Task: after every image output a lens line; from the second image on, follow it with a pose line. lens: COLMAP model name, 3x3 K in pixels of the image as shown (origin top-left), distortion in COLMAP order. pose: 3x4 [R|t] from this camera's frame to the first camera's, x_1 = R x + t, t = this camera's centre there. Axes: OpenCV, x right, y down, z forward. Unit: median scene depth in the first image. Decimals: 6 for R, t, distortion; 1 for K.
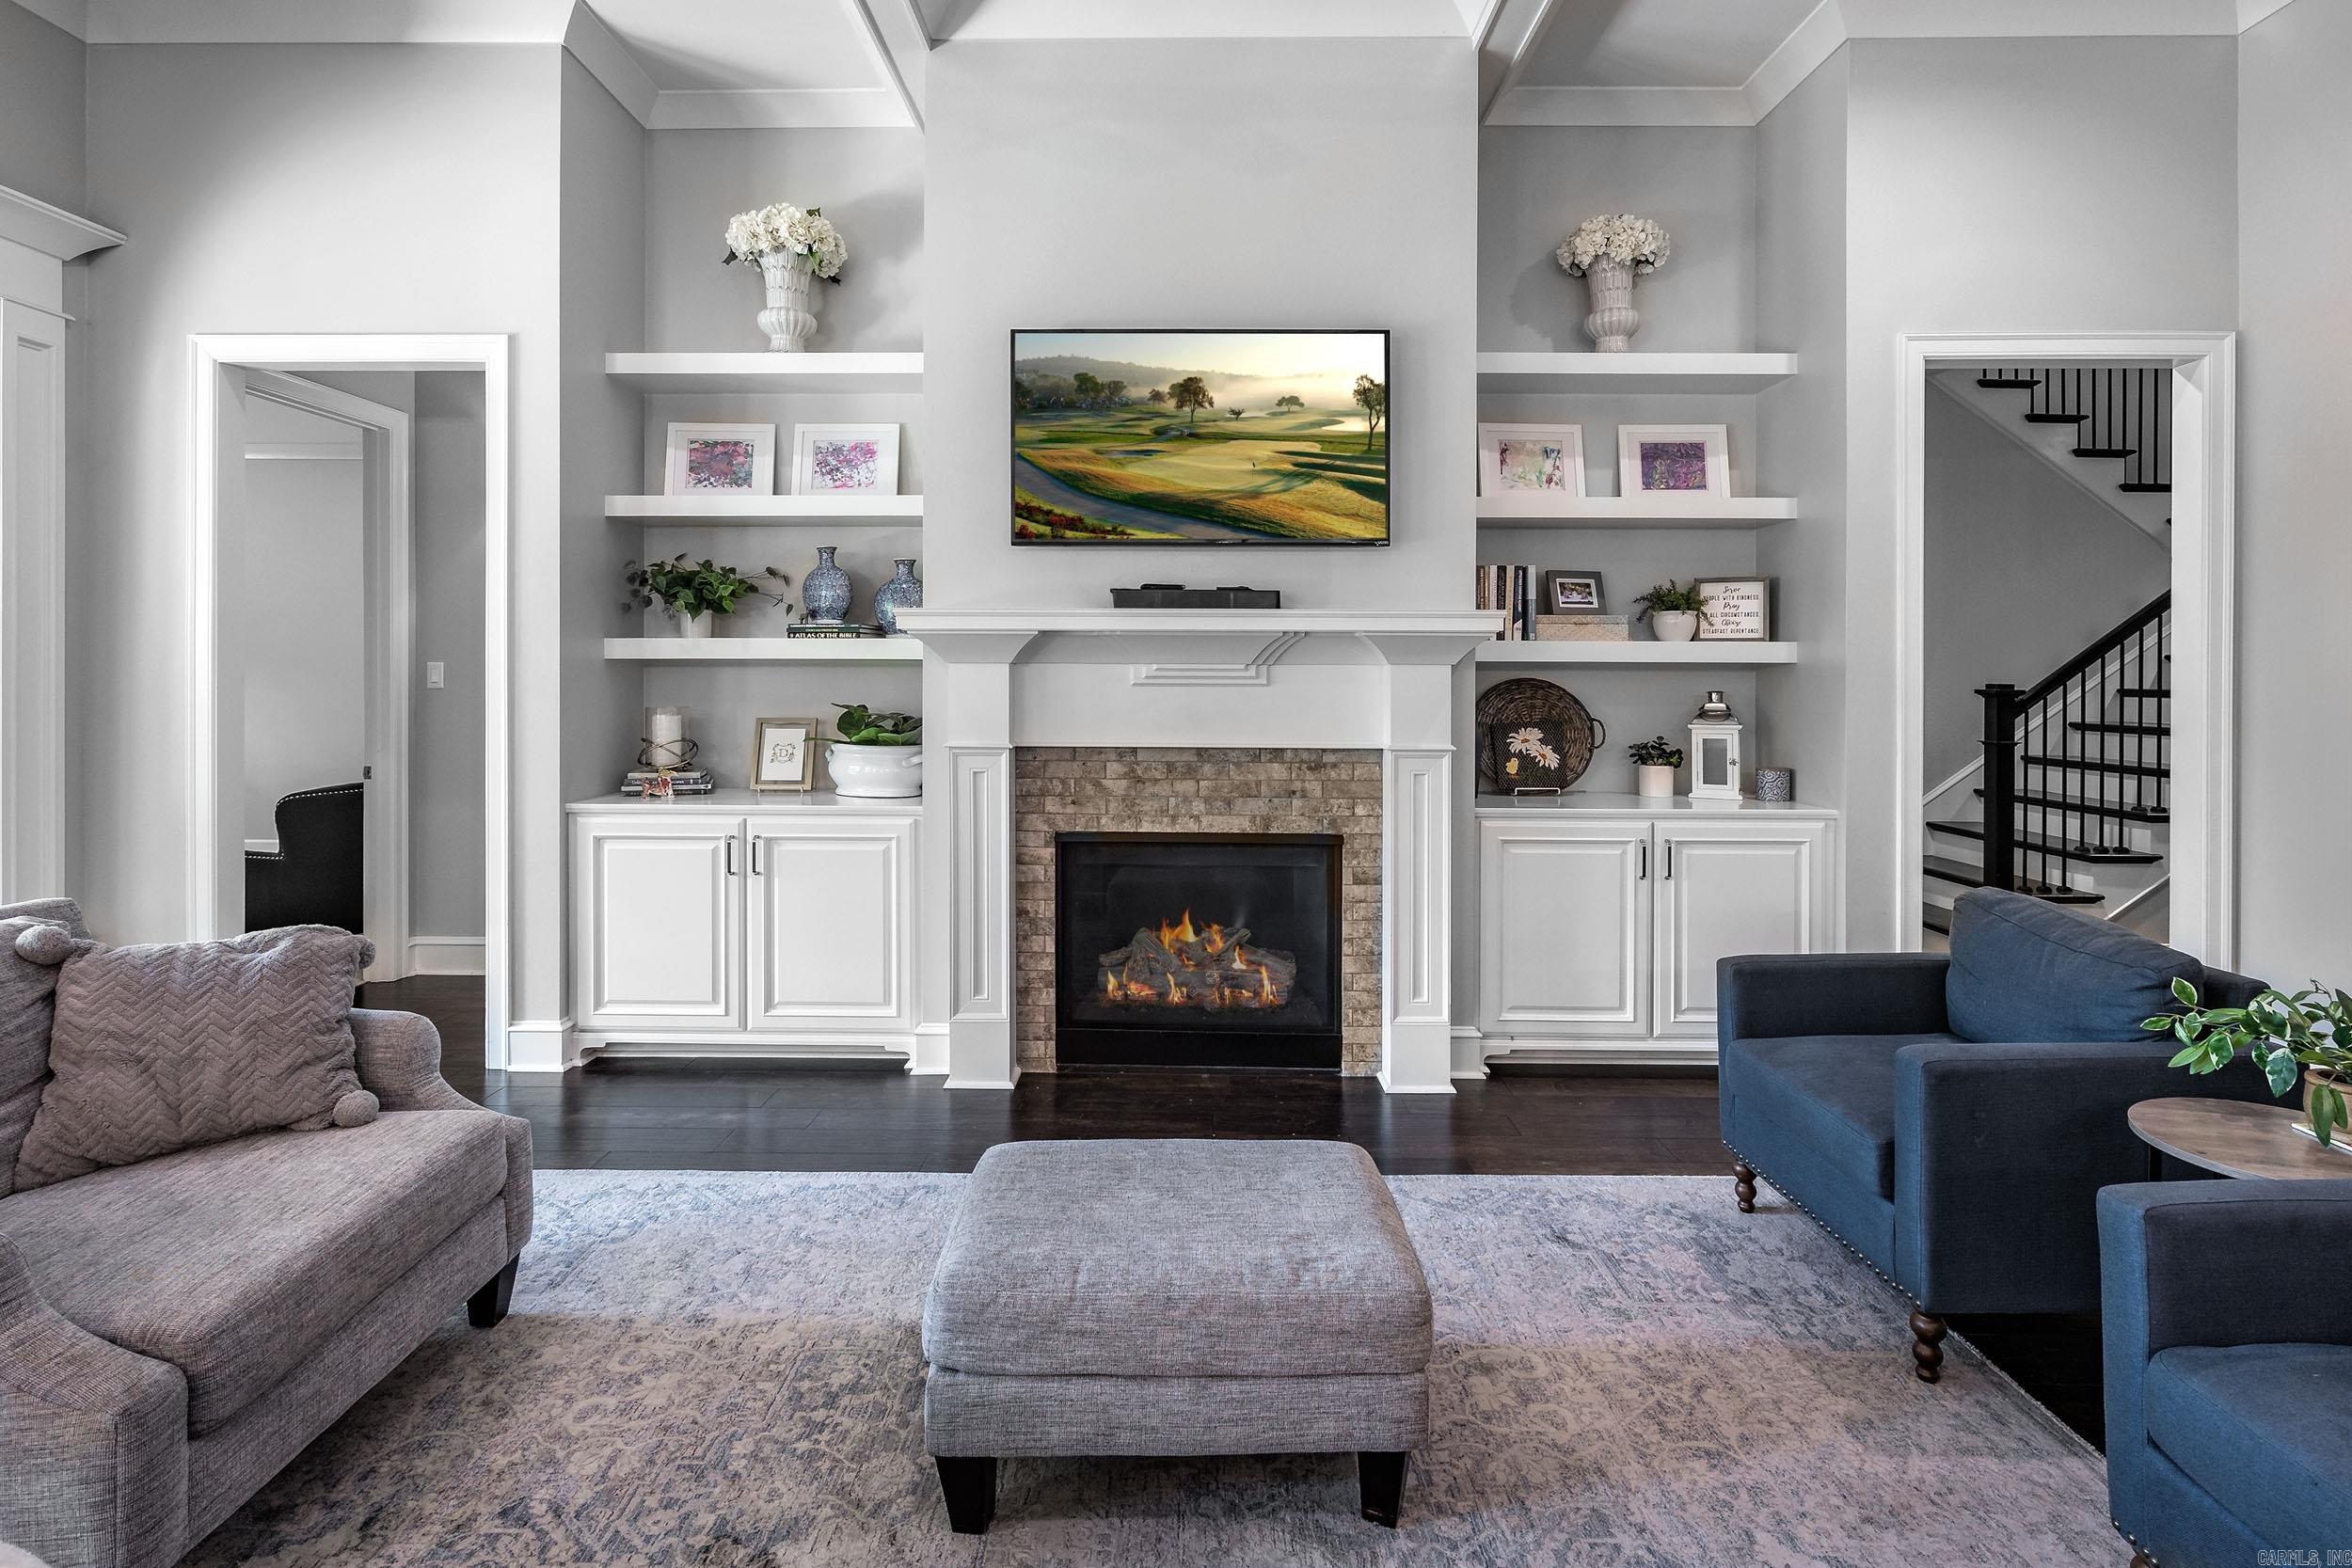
lens RADIAL K [[1098.4, 0, 1124.0], [0, 1098.4, 672.9], [0, 0, 1]] dist [0.001210, 0.000271]
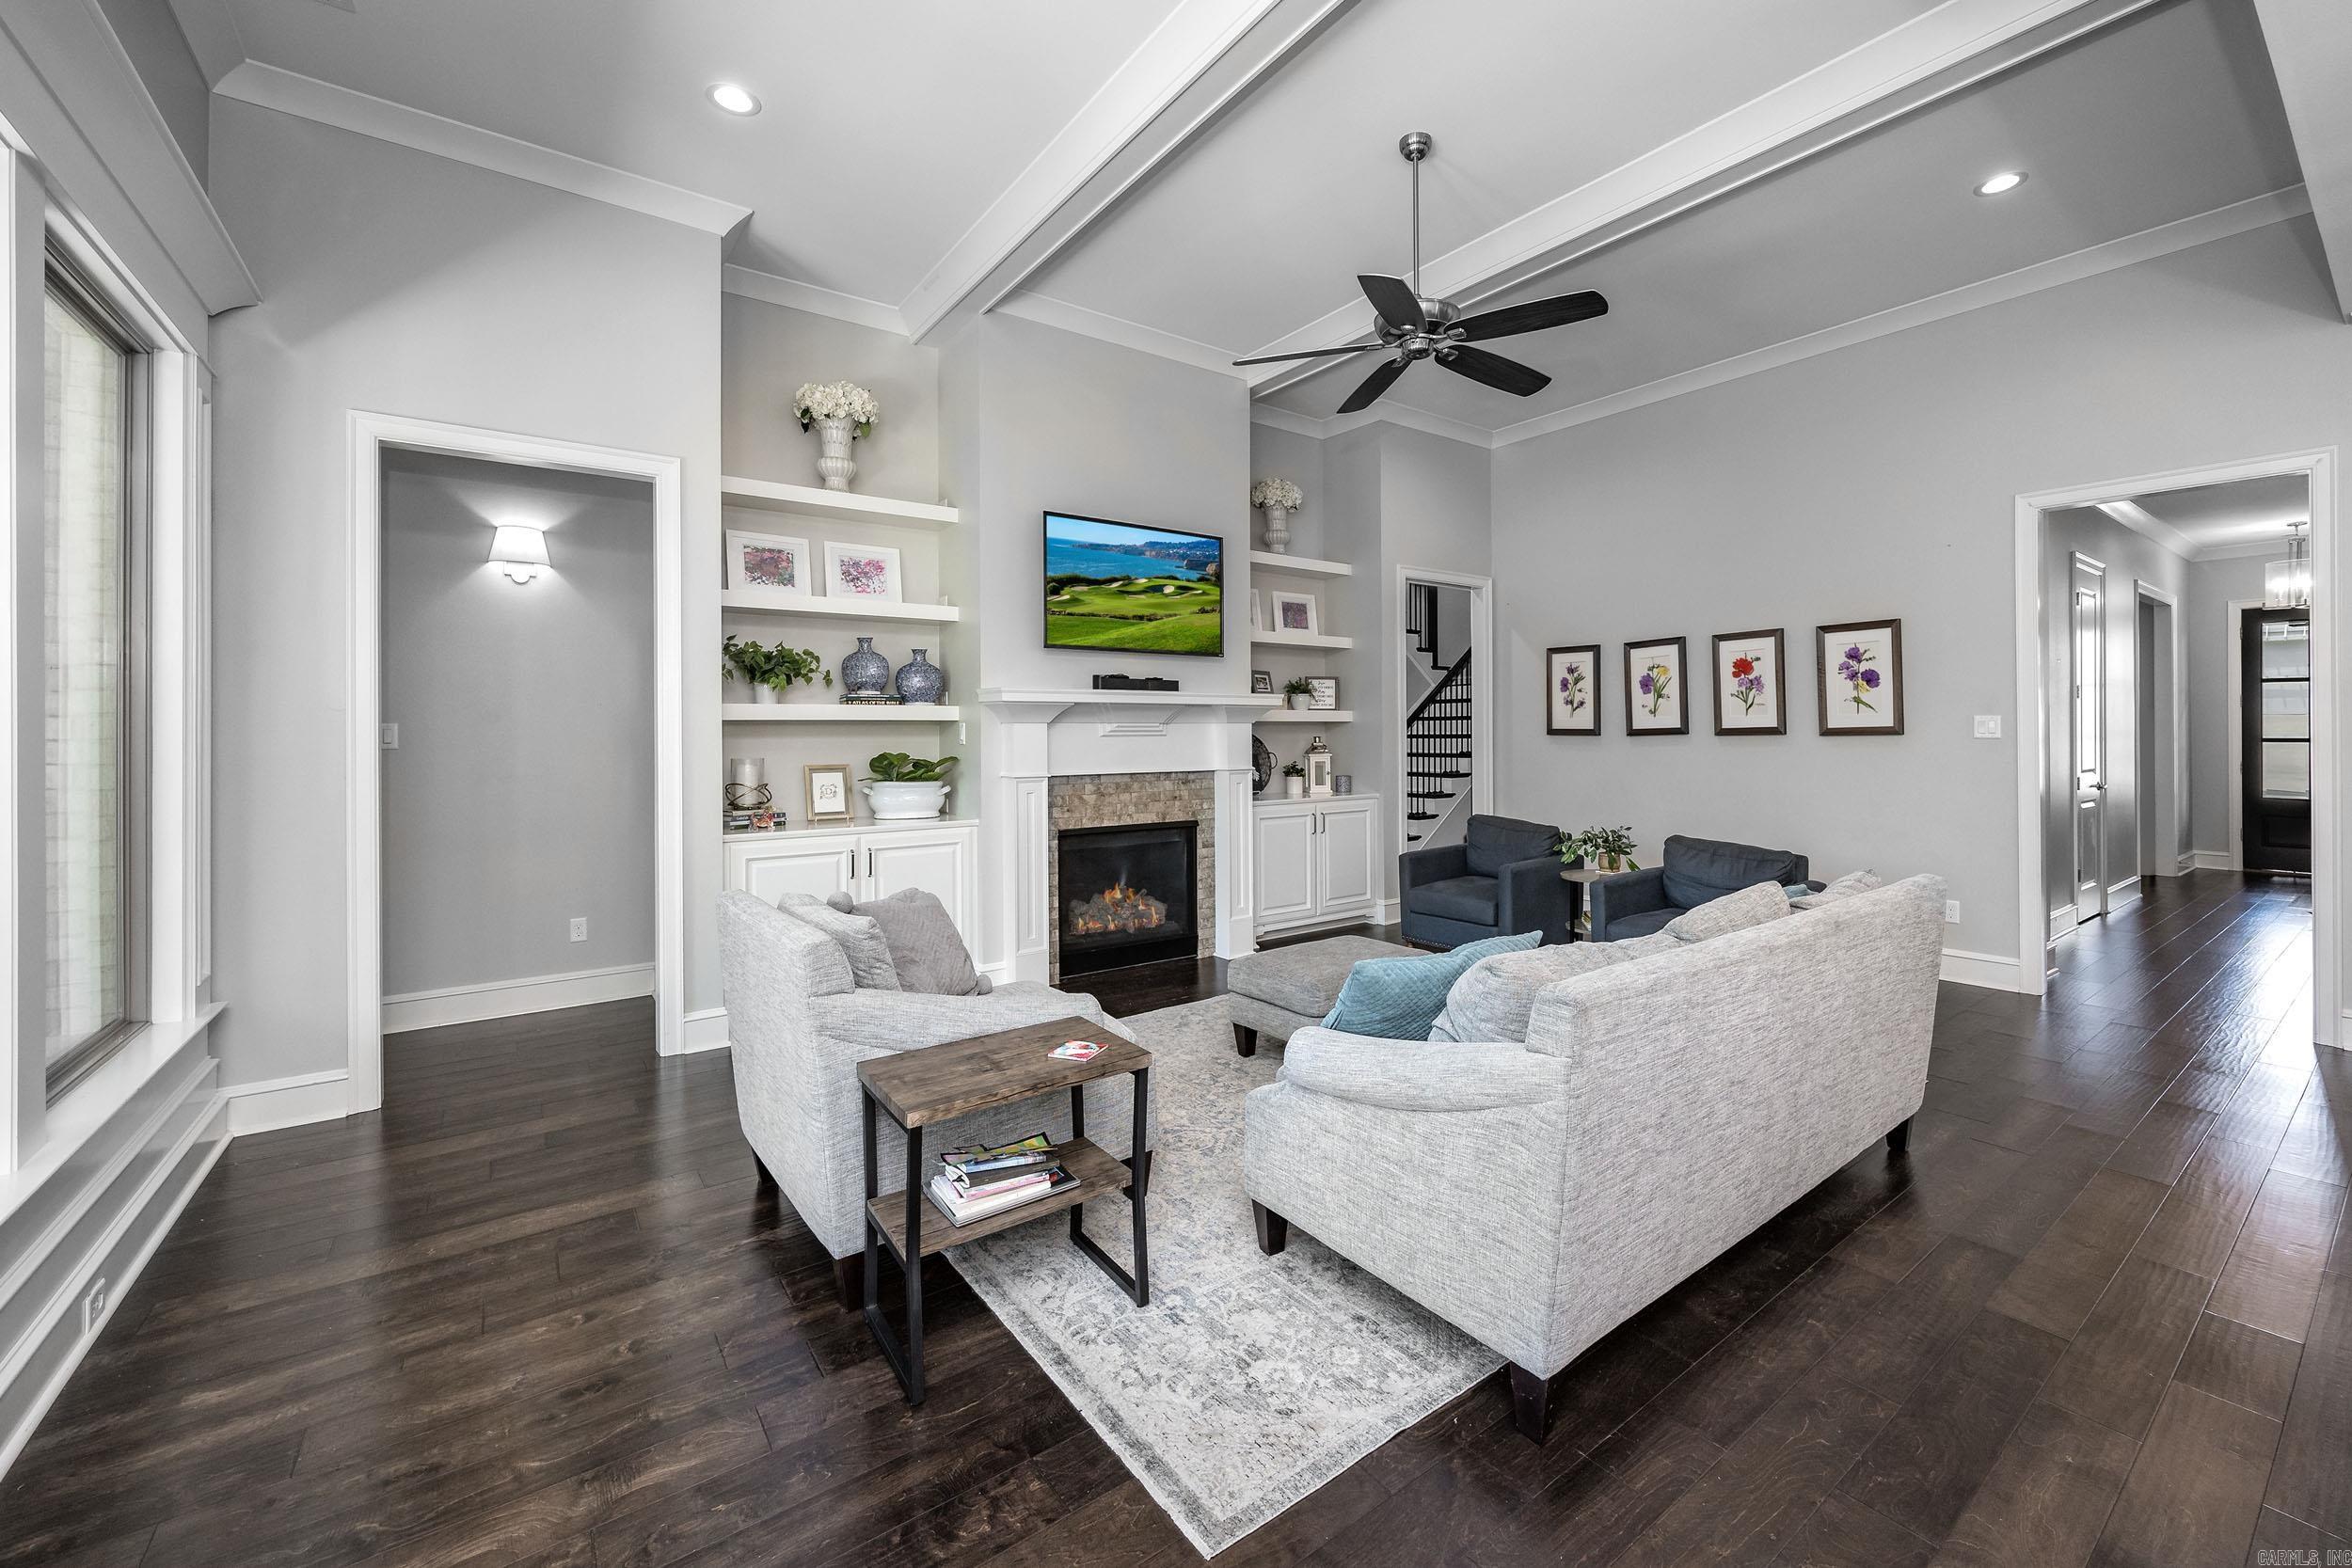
lens RADIAL K [[947.0, 0, 1247.9], [0, 947.0, 723.2], [0, 0, 1]] dist [-0.001097, 0.000905]
pose [[0.768393, -0.002800, 0.639973, -0.696000], [0.006540, 0.999973, -0.003477, -0.001838], [-0.639945, 0.006857, 0.768390, -0.210839]]
